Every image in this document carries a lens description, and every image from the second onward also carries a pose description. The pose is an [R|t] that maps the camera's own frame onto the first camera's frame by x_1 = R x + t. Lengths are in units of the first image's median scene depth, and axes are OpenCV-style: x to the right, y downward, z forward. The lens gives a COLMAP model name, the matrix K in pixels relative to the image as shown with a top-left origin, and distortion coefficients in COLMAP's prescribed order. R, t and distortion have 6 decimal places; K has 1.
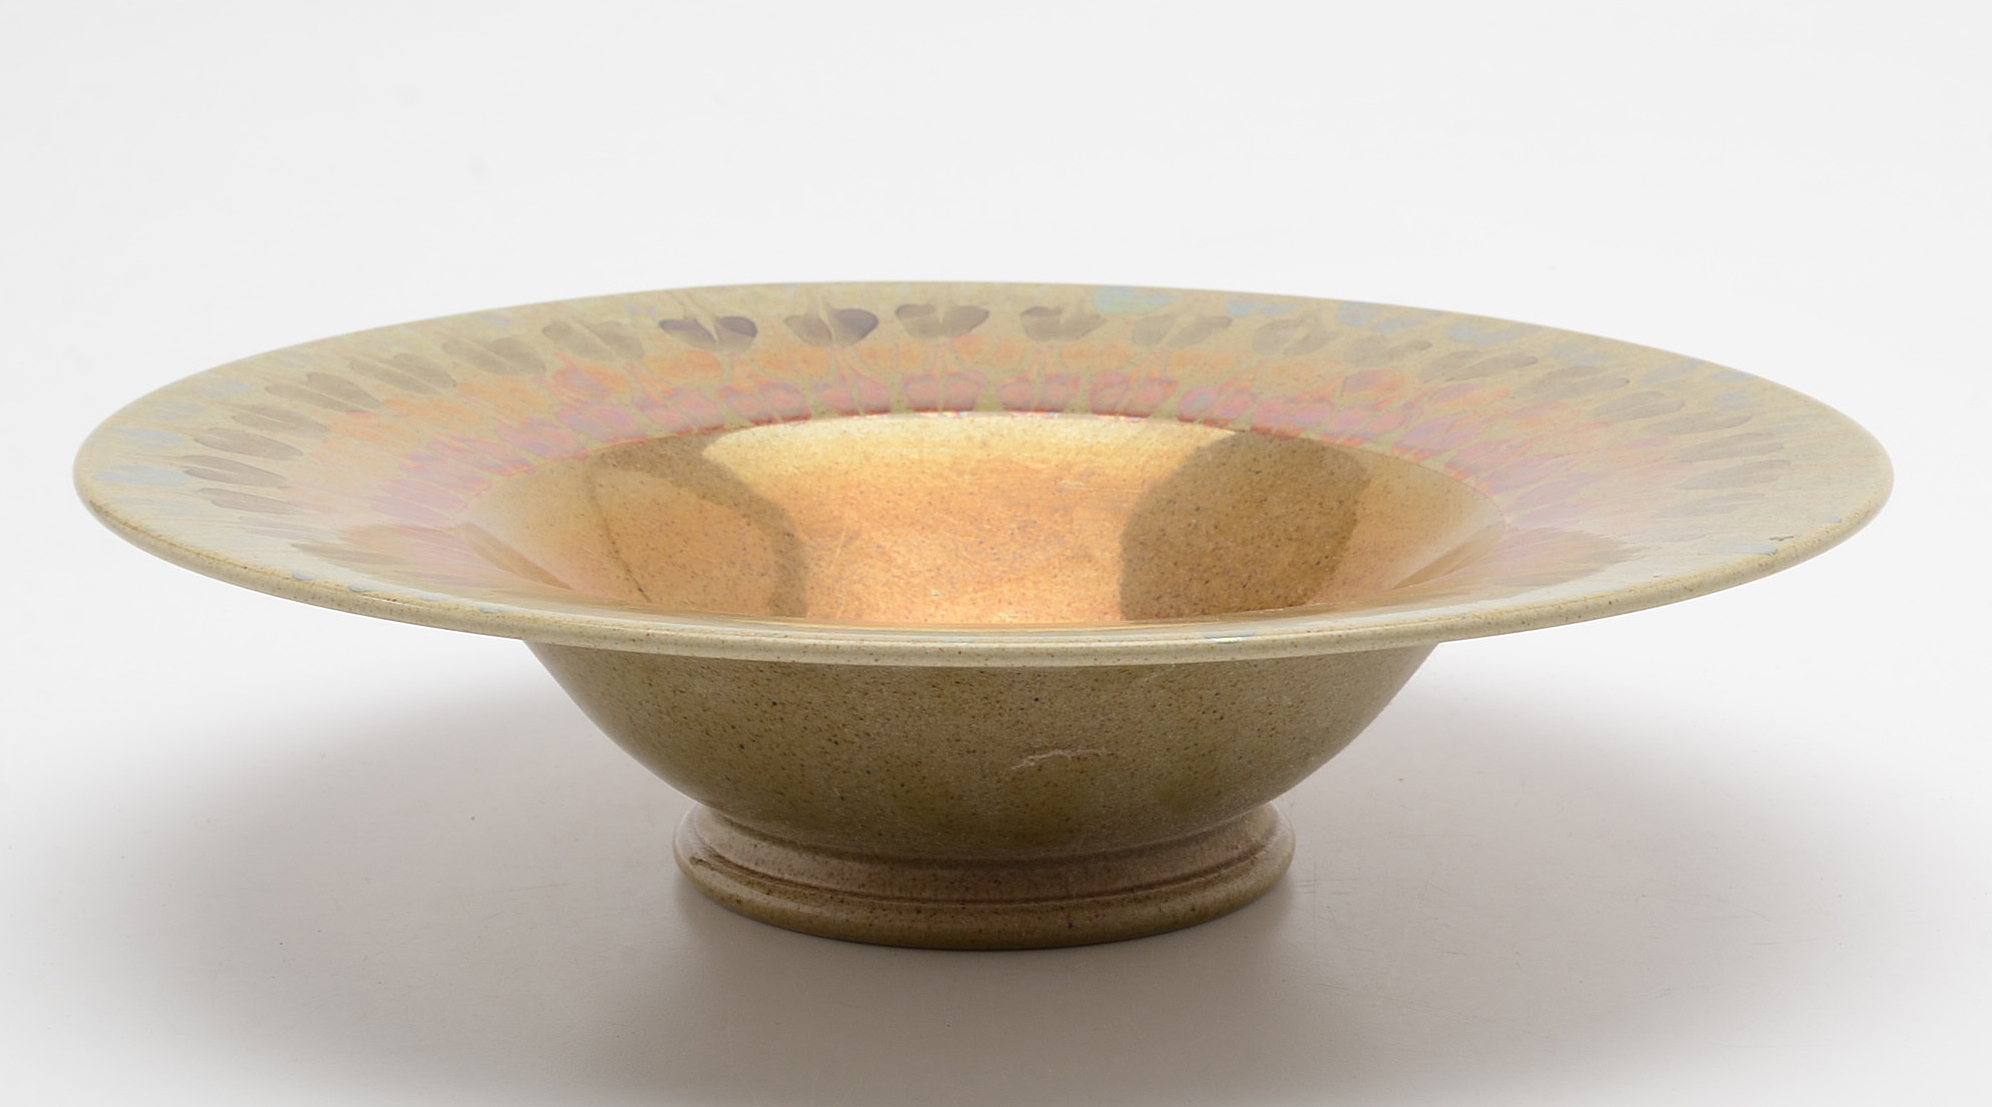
lens RADIAL K [[4772.3, 0, 997.2], [0, 4772.3, 556.2], [0, 0, 1]] dist [-0.052163, 0.000000]
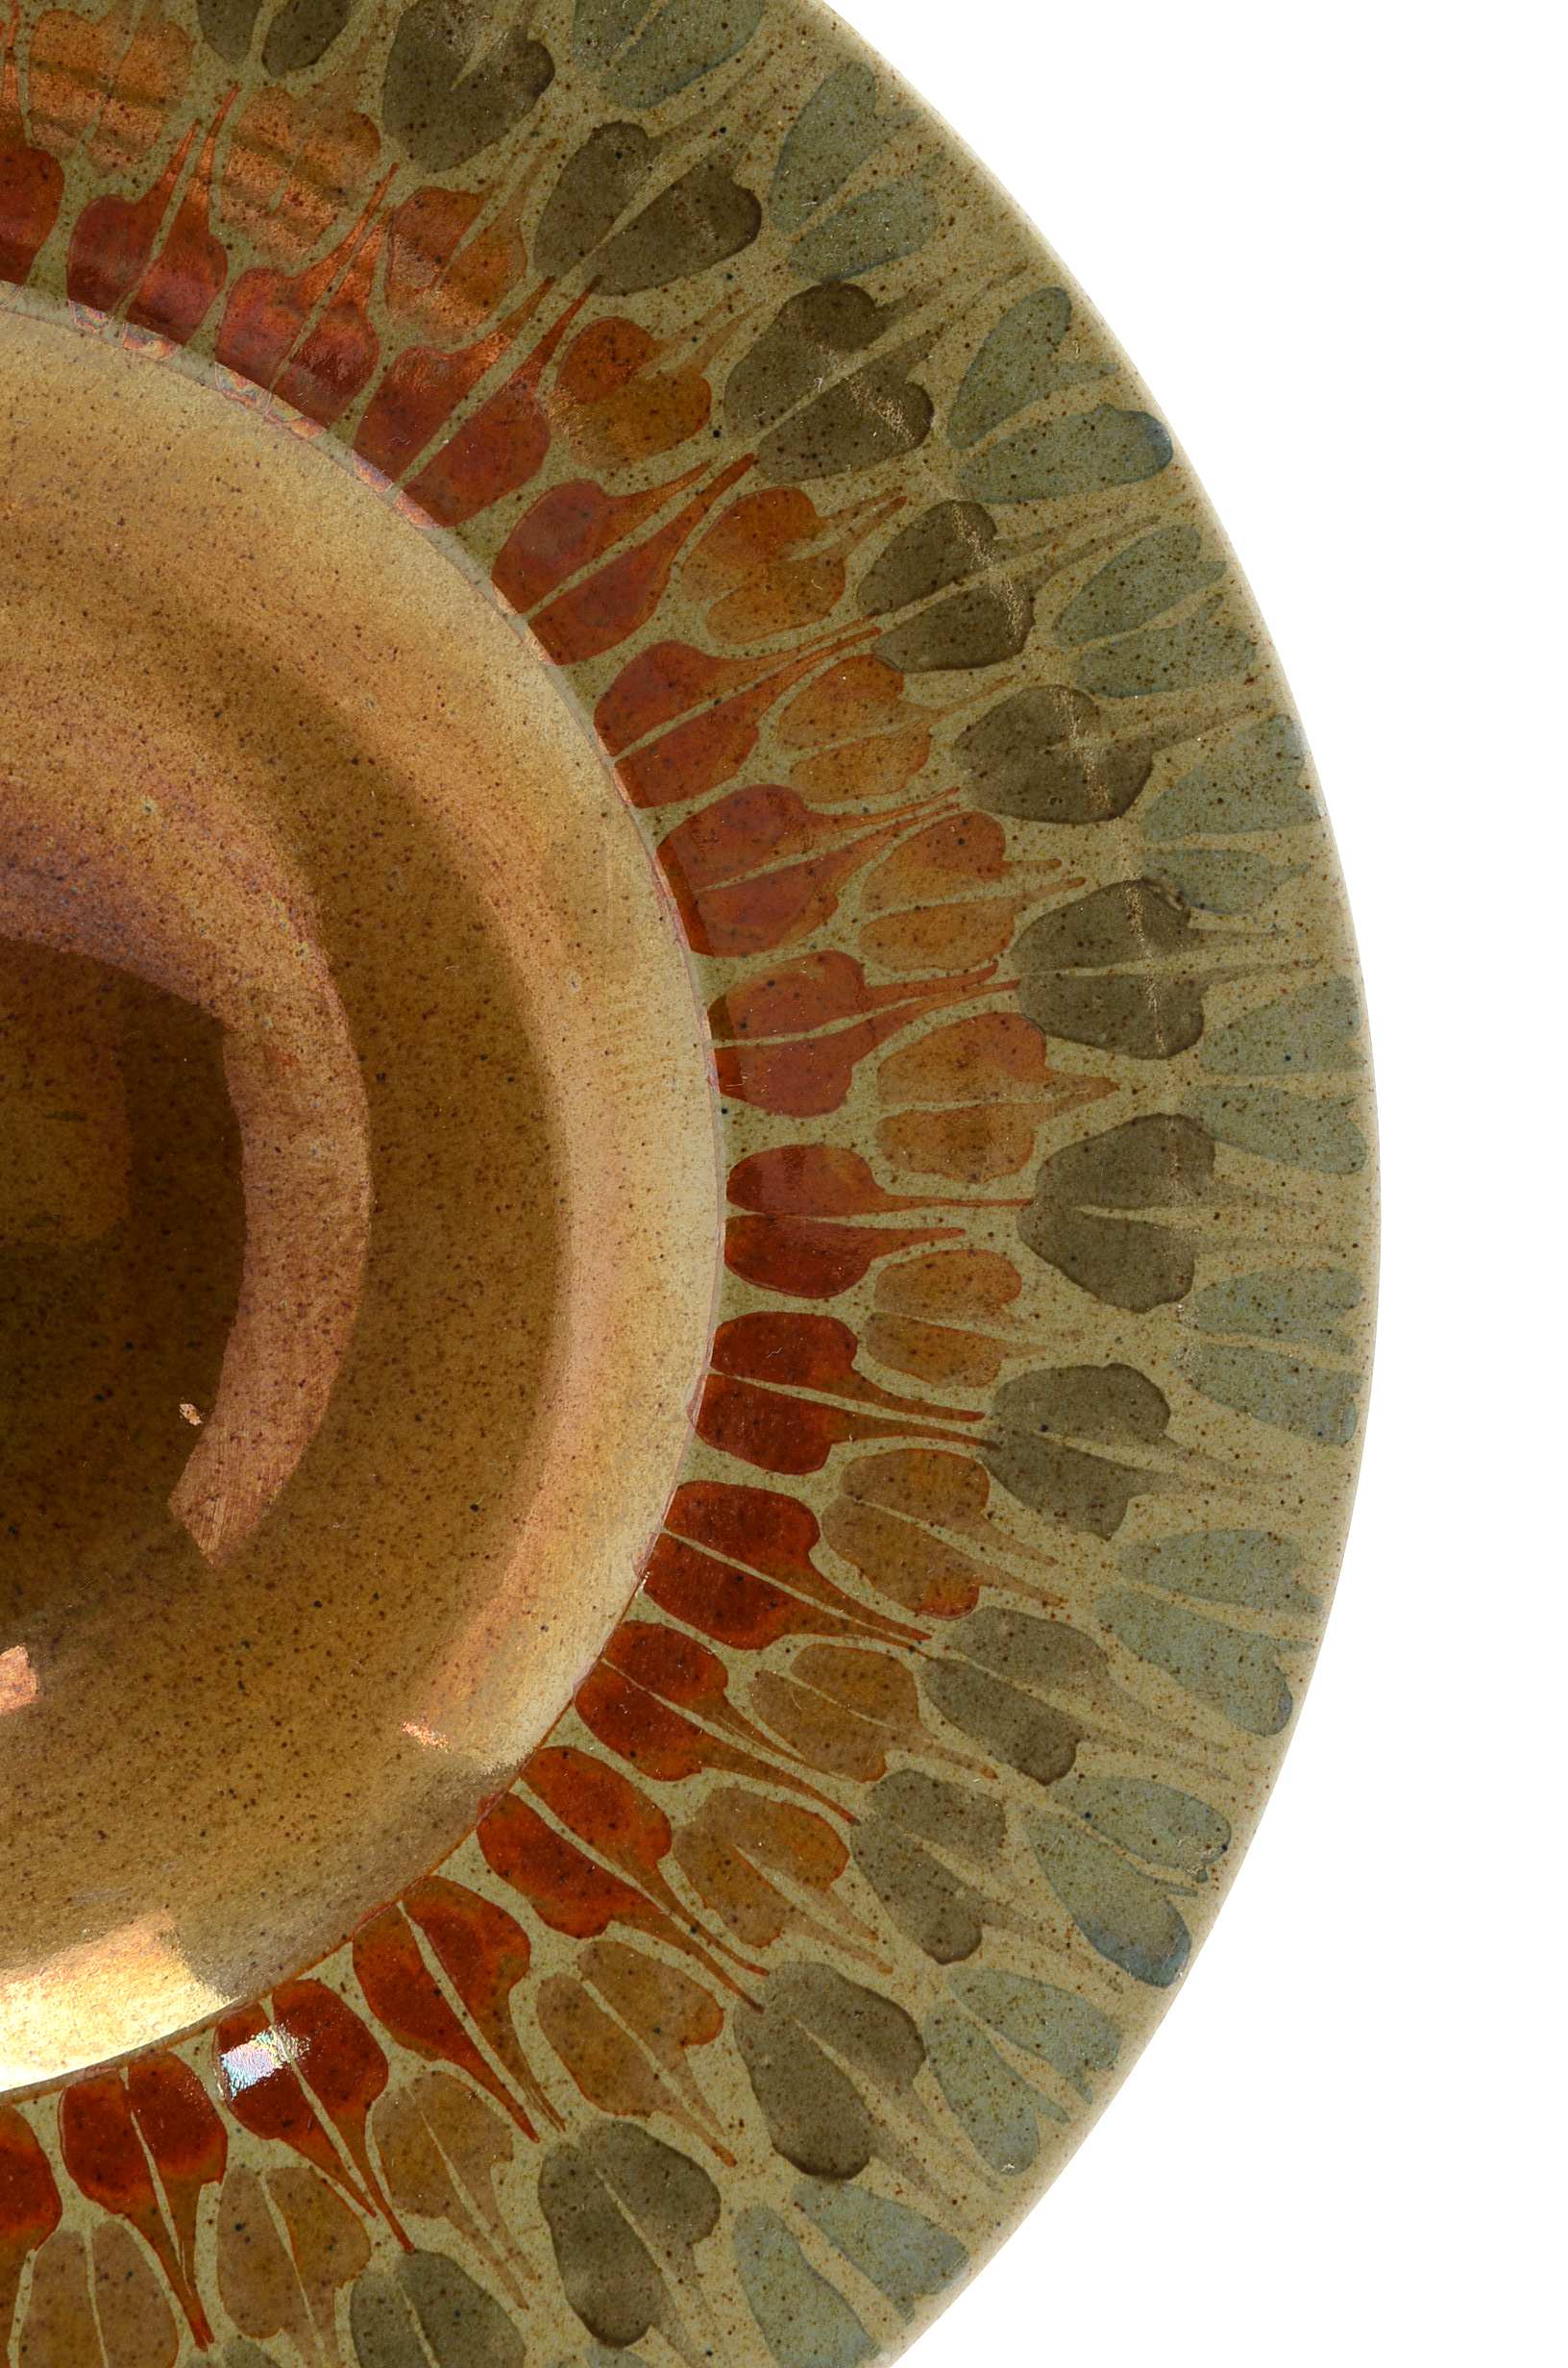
lens RADIAL K [[5193.3, 0, 778.8], [0, 5193.3, 1180.4], [0, 0, 1]] dist [0.026655, 0.000000]
pose [[0.975859, -0.122221, 0.181002, -0.001354], [-0.134756, 0.315246, 0.939394, -0.549020], [-0.171874, -0.941107, 0.291166, 0.736950]]
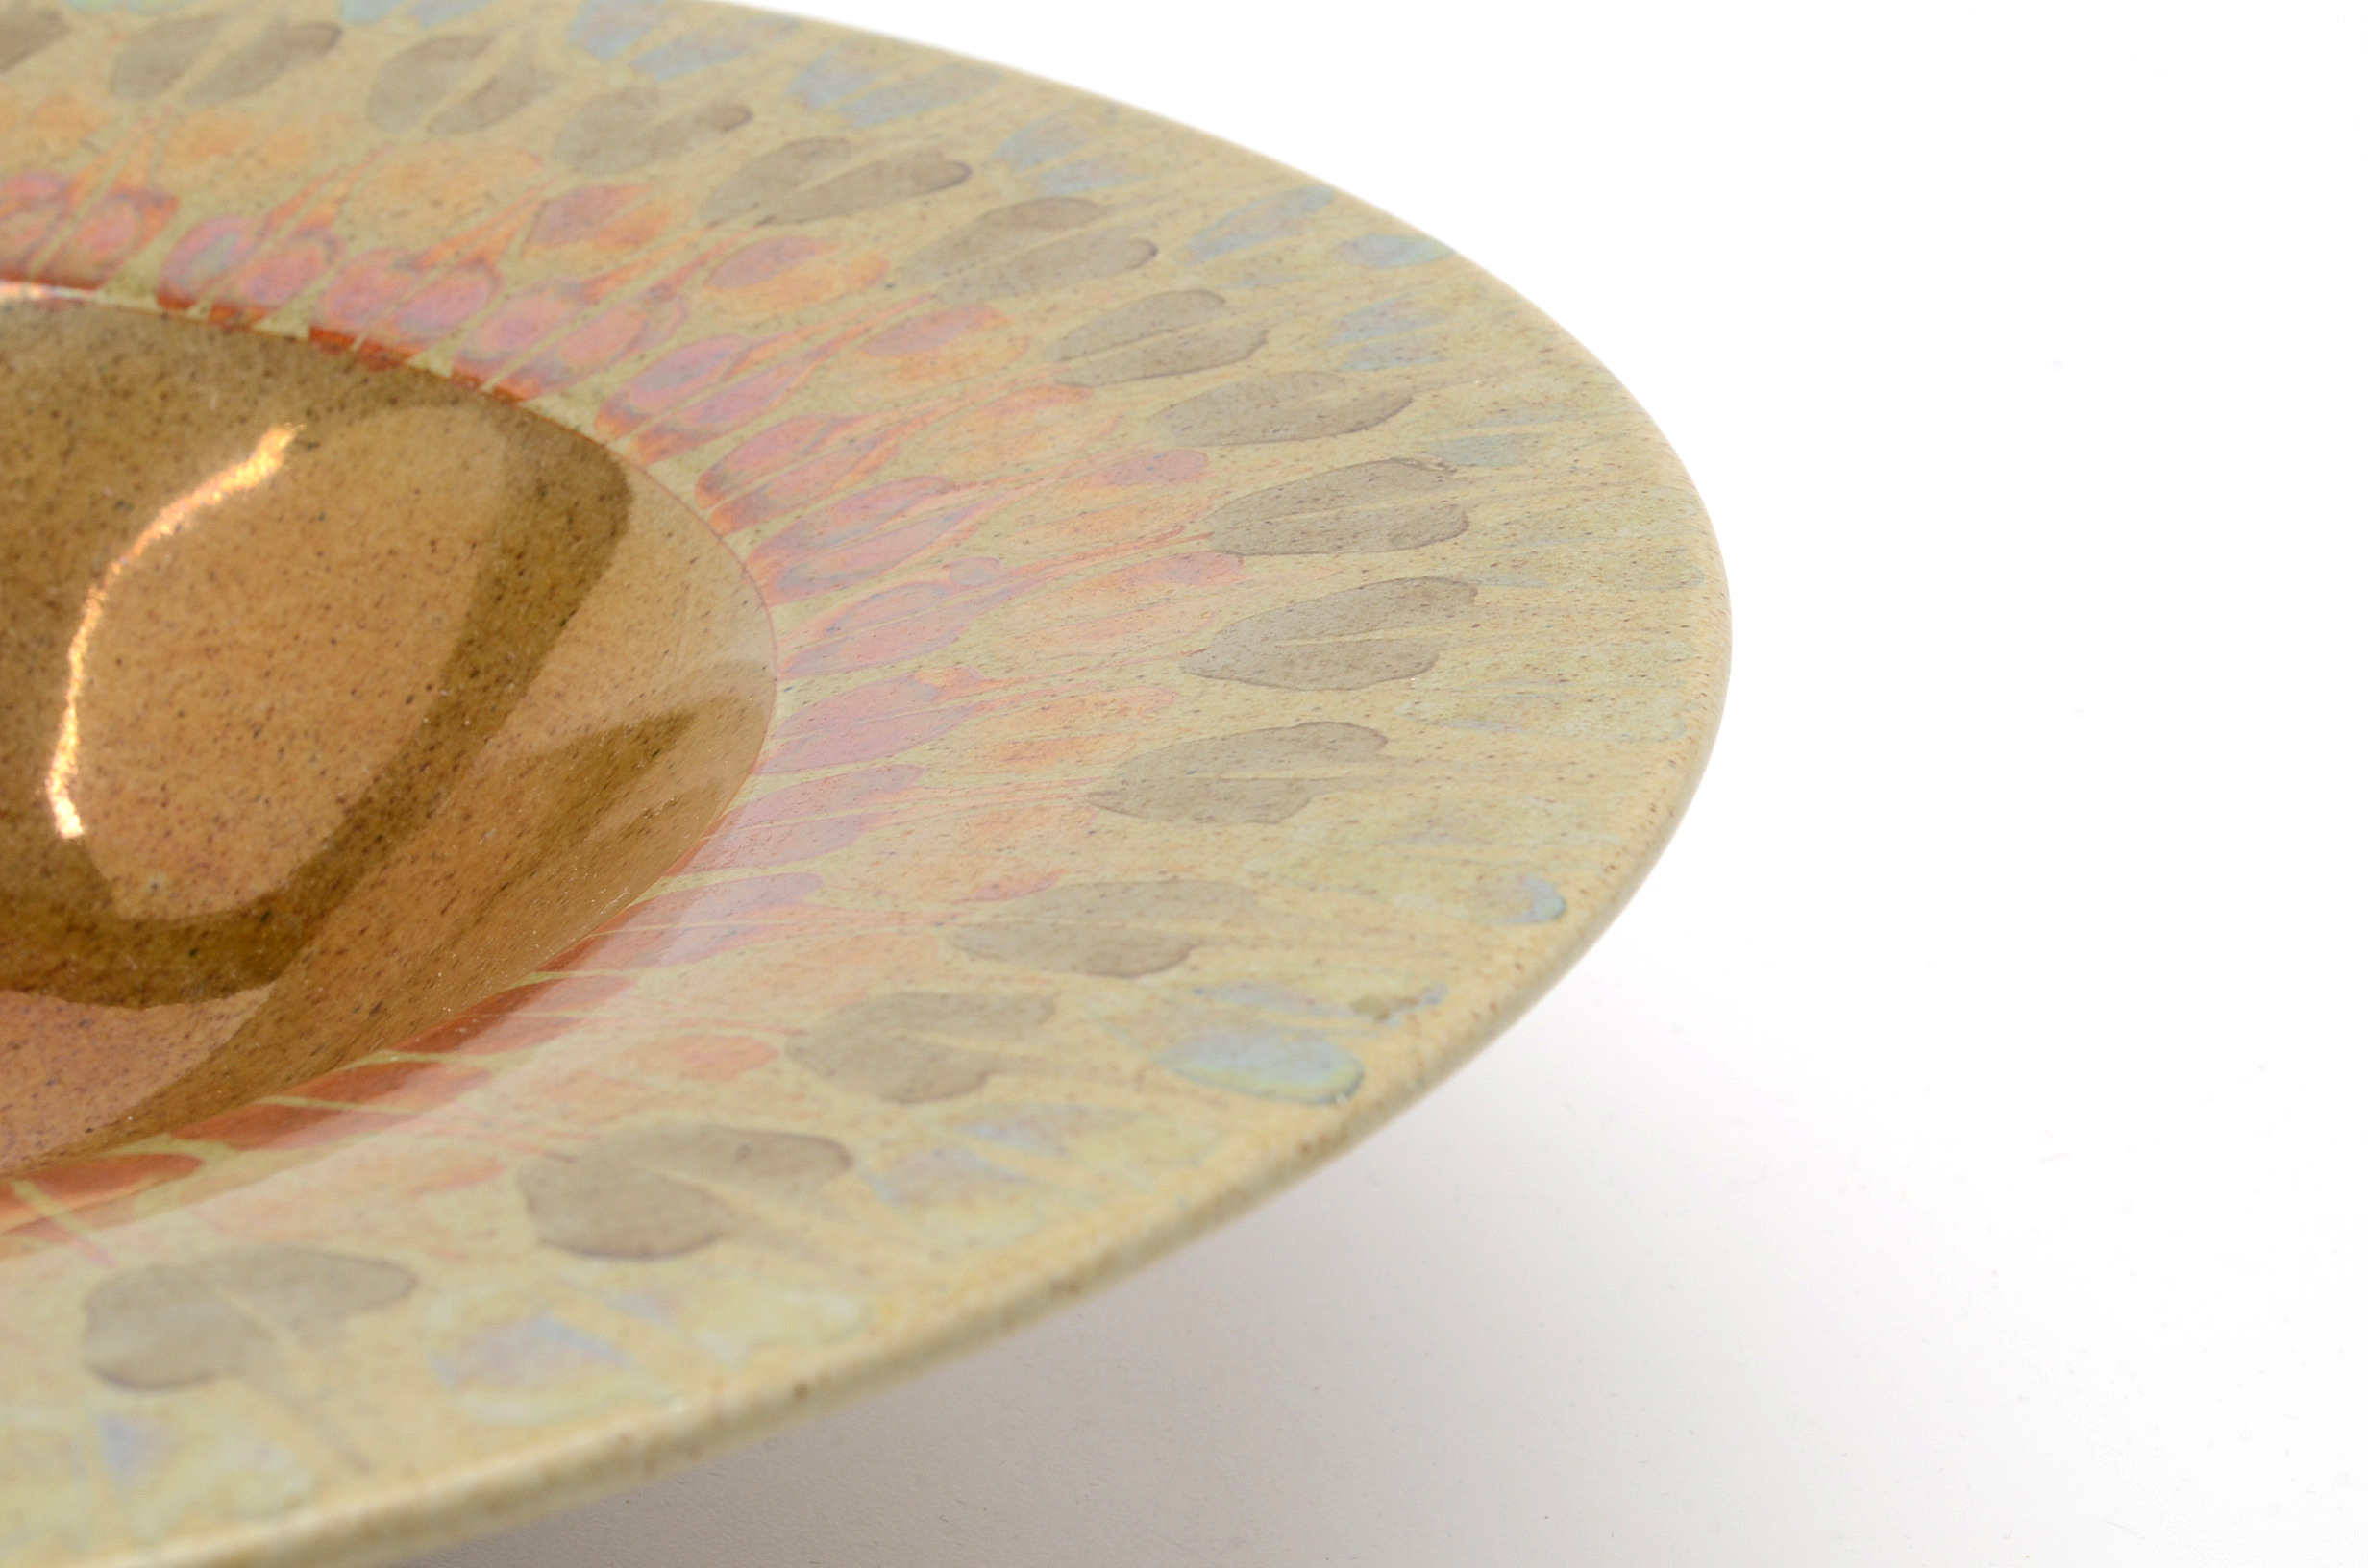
lens RADIAL K [[5193.3, 0, 1182.0], [0, 5193.3, 784.6], [0, 0, 1]] dist [0.026655, 0.000000]
pose [[0.998169, -0.002127, 0.060448, 0.104258], [-0.009078, 0.982795, 0.184478, -0.074937], [-0.059800, -0.184689, 0.980976, 0.517218]]
